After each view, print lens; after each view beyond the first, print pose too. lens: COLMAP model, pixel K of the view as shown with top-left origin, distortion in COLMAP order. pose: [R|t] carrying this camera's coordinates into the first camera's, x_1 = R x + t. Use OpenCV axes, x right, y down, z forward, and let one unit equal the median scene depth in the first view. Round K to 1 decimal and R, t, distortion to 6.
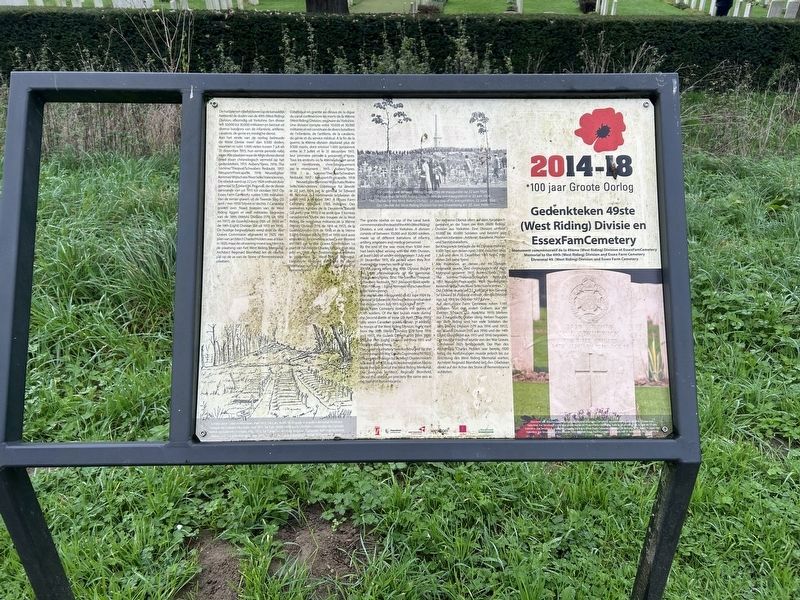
lens RADIAL K [[601.6, 0, 401.0], [0, 601.6, 301.0], [0, 0, 1]] dist [0.001358, 0.000016]
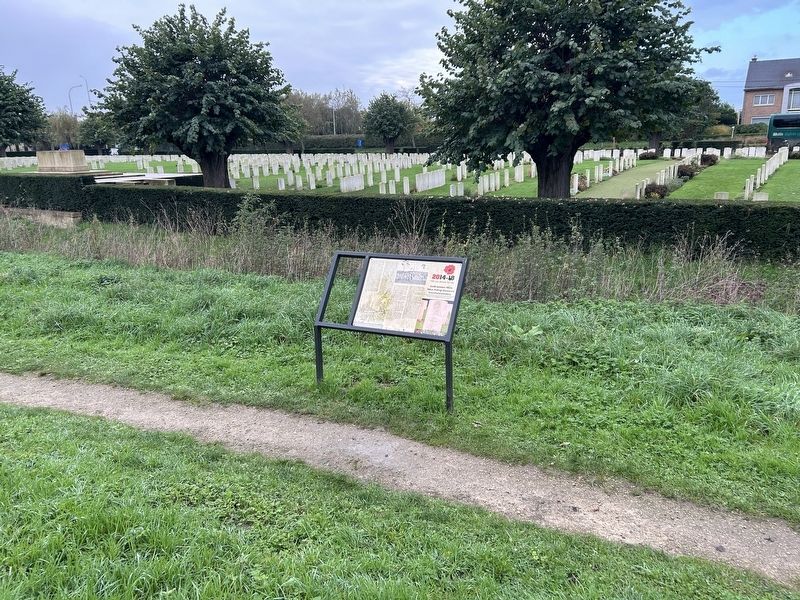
lens RADIAL K [[601.6, 0, 399.9], [0, 601.6, 299.7], [0, 0, 1]] dist [0.001358, 0.000016]
pose [[0.892805, 0.085394, -0.442274, 1.966744], [-0.187699, 0.963089, -0.192950, 0.830804], [0.409472, 0.255281, 0.875879, -2.899398]]
